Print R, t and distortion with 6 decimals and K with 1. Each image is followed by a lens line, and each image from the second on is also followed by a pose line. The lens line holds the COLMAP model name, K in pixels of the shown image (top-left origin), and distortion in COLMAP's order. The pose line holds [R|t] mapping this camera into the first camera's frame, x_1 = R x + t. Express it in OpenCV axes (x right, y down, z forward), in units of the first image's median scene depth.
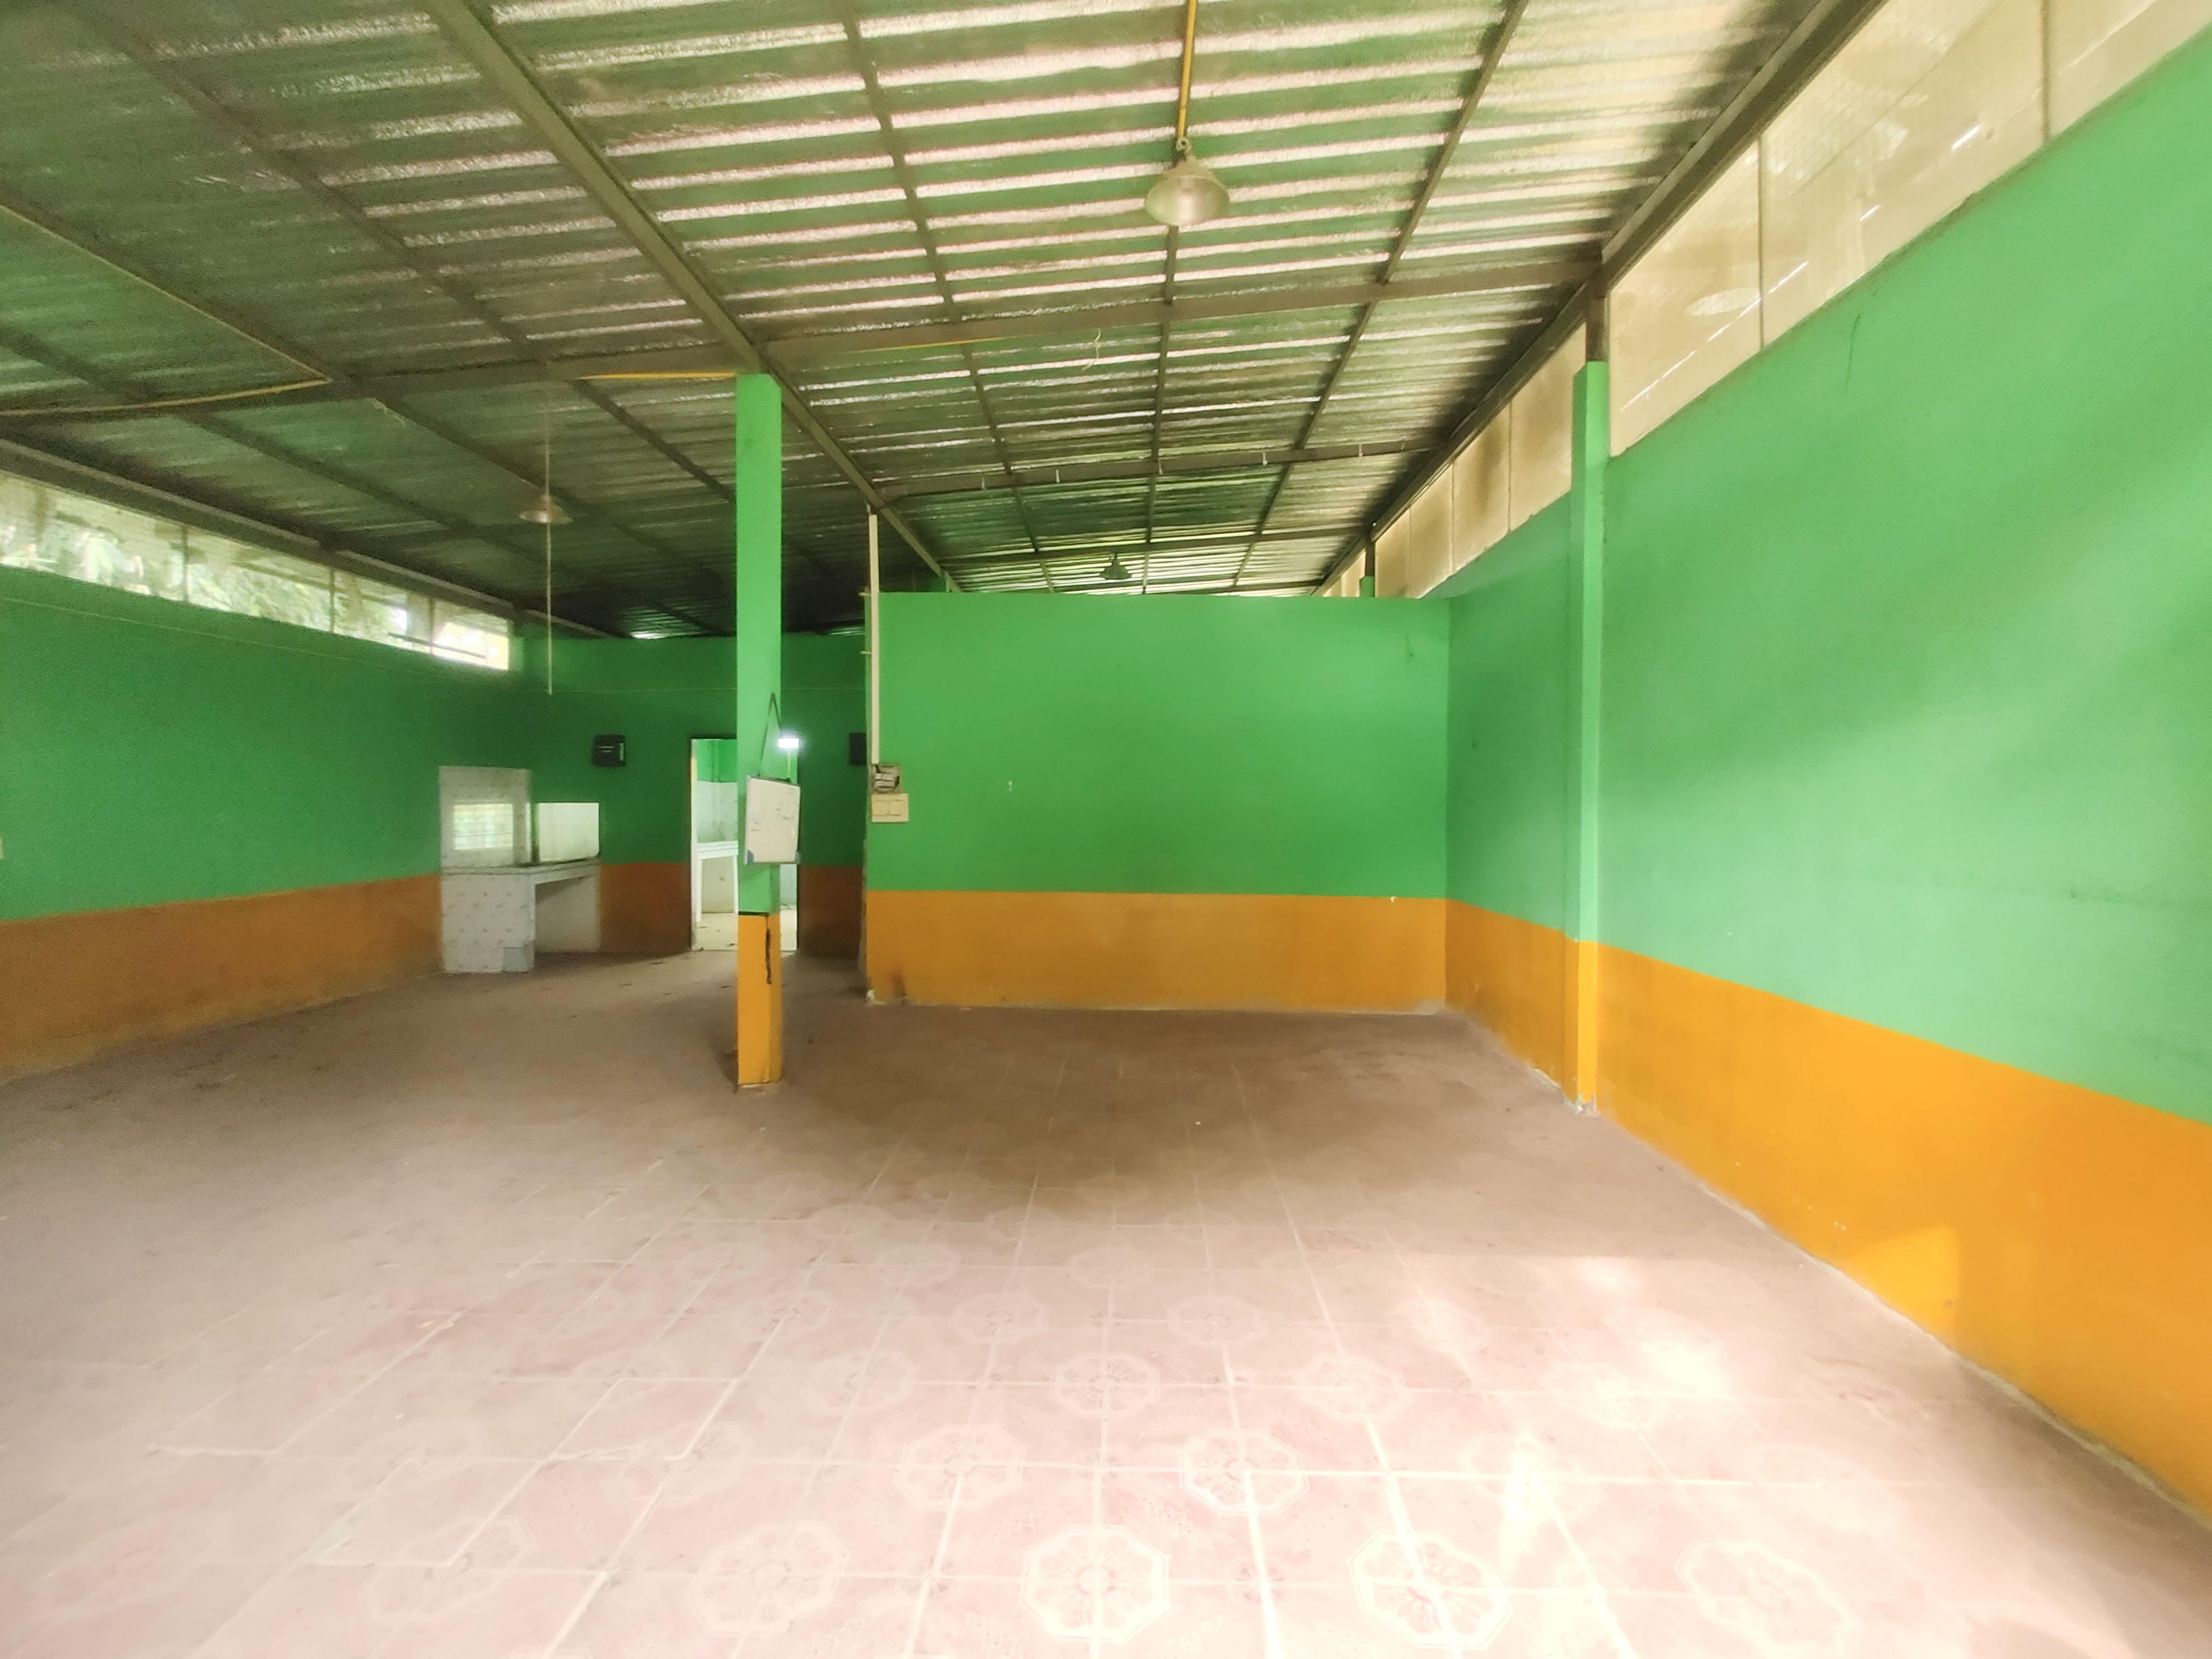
lens RADIAL K [[979.9, 0, 1107.9], [0, 979.9, 814.7], [0, 0, 1]] dist [0.011208, -0.000548]
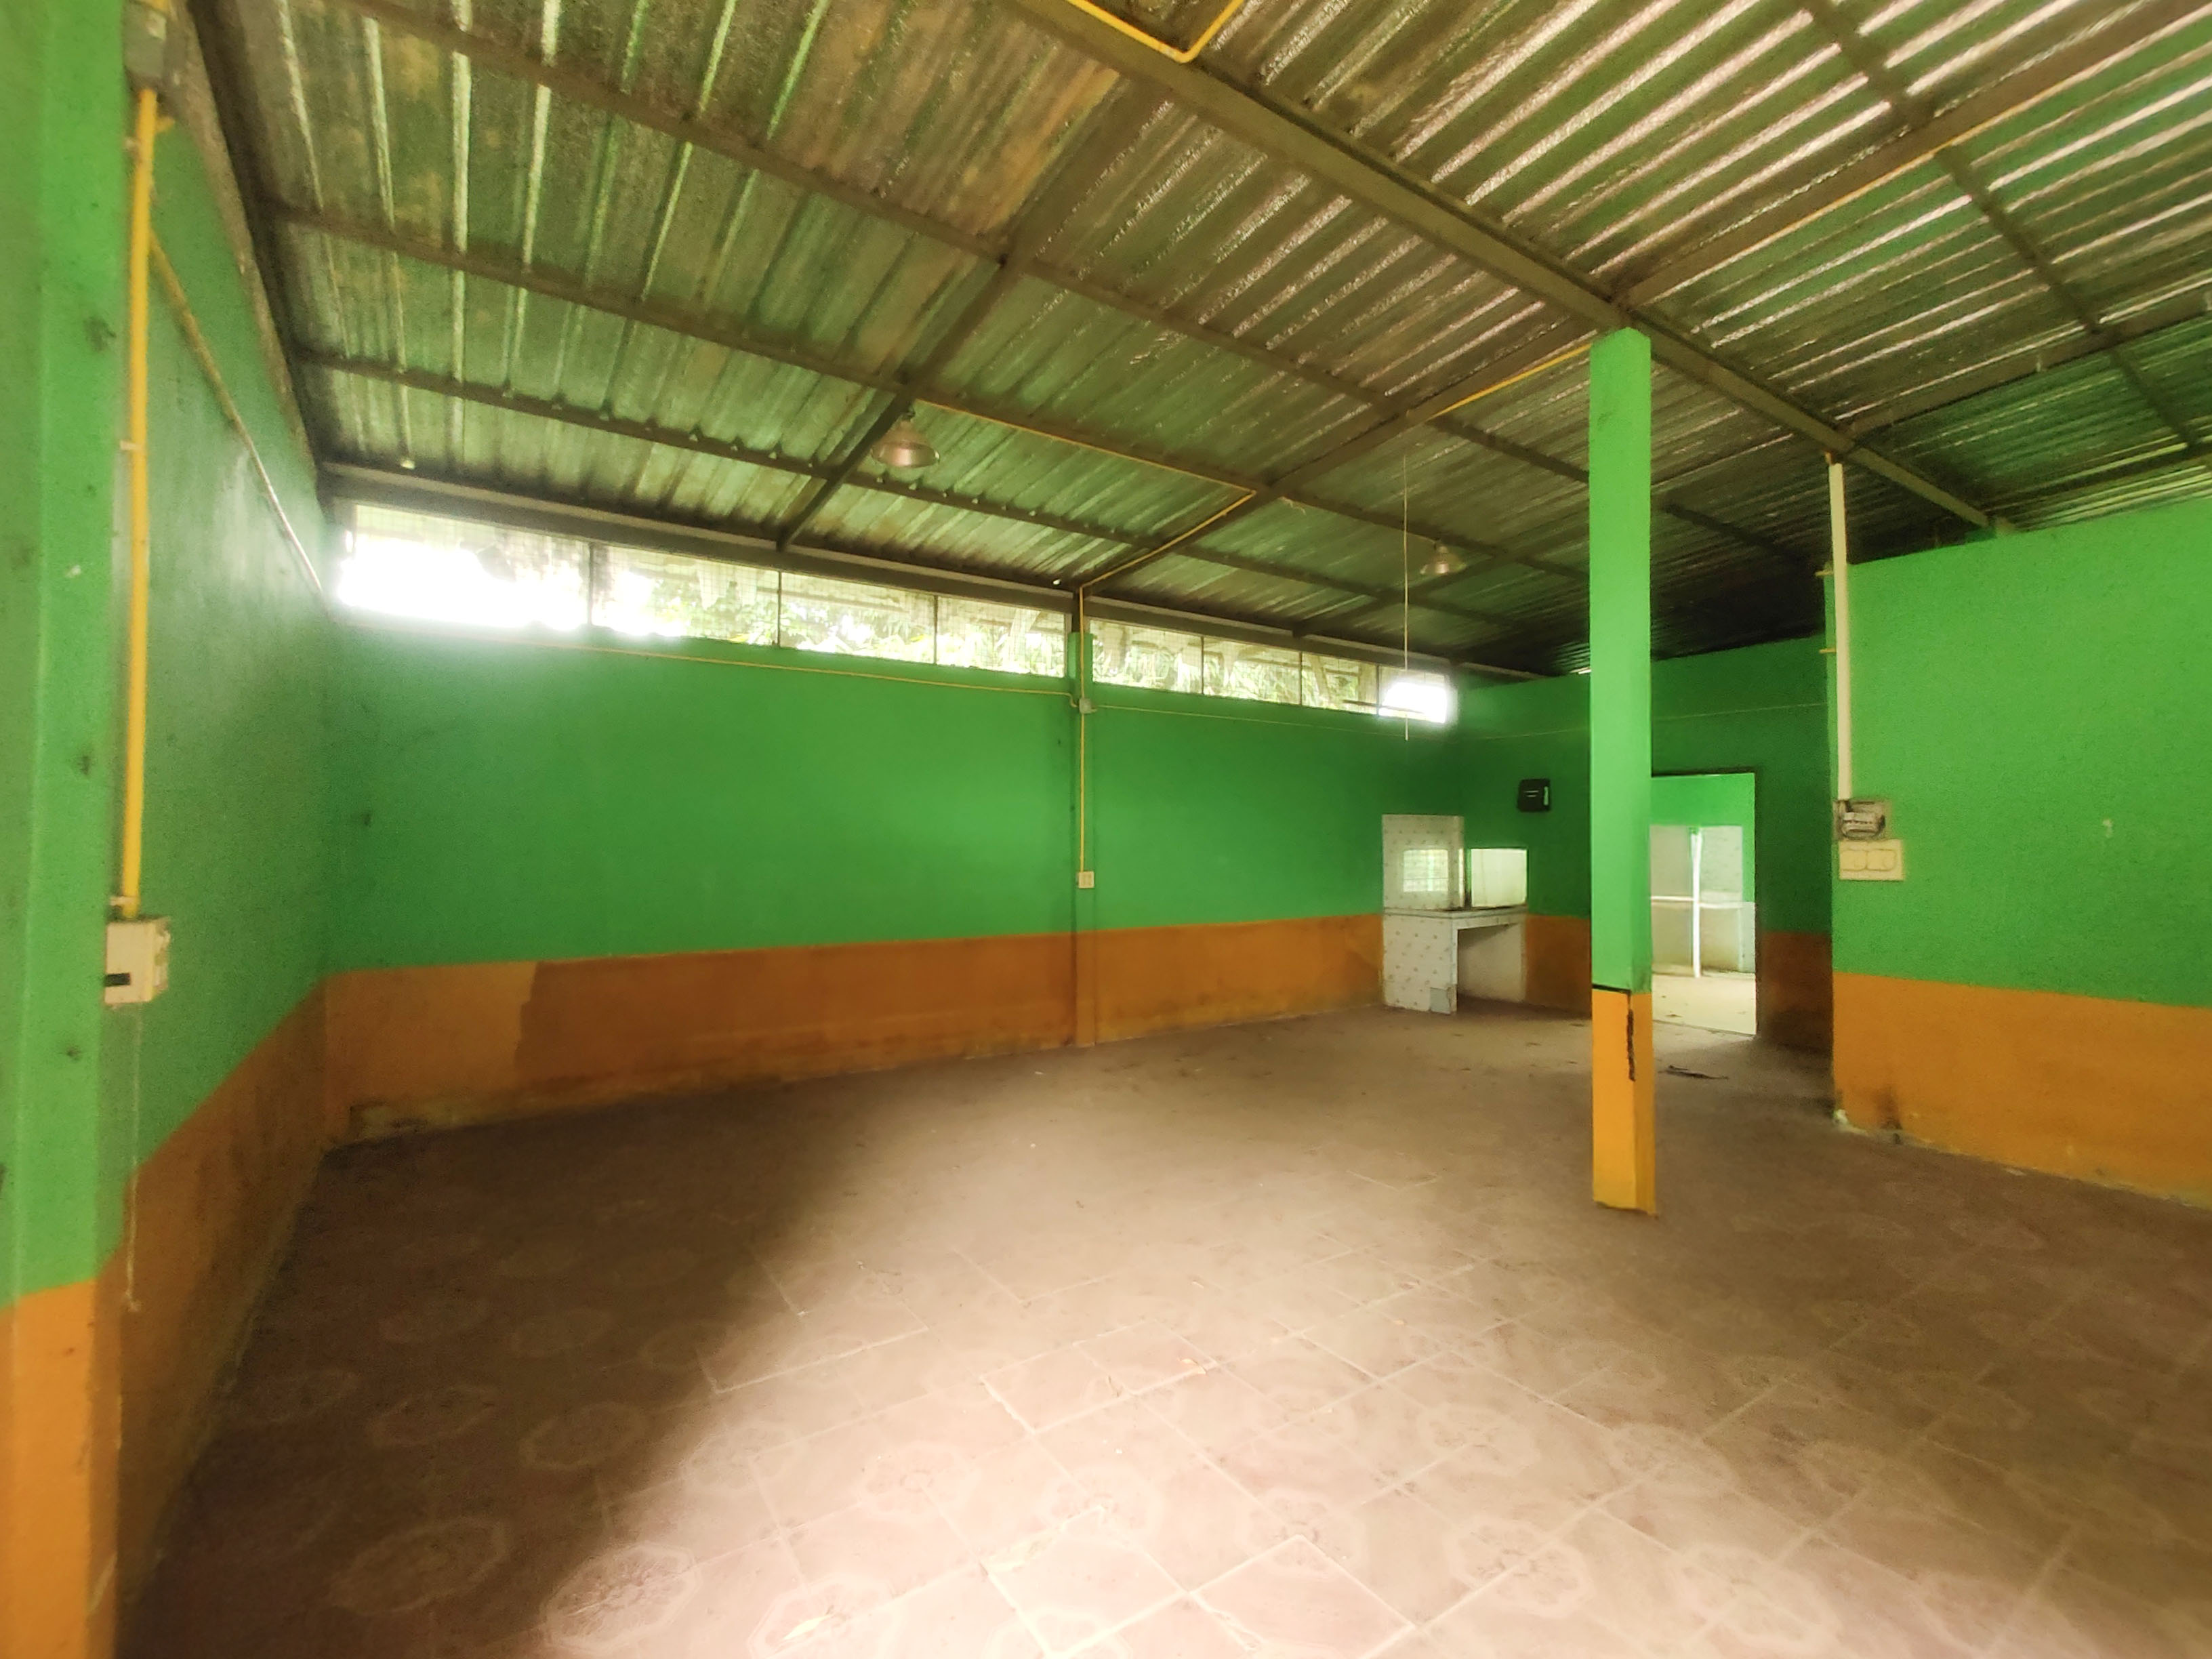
lens RADIAL K [[979.9, 0, 1107.9], [0, 979.9, 814.7], [0, 0, 1]] dist [0.011208, -0.000548]
pose [[0.583261, -0.021473, -0.812001, 0.051393], [-0.015706, 0.999165, -0.037705, -0.005196], [0.812133, 0.034746, 0.582437, 0.163977]]
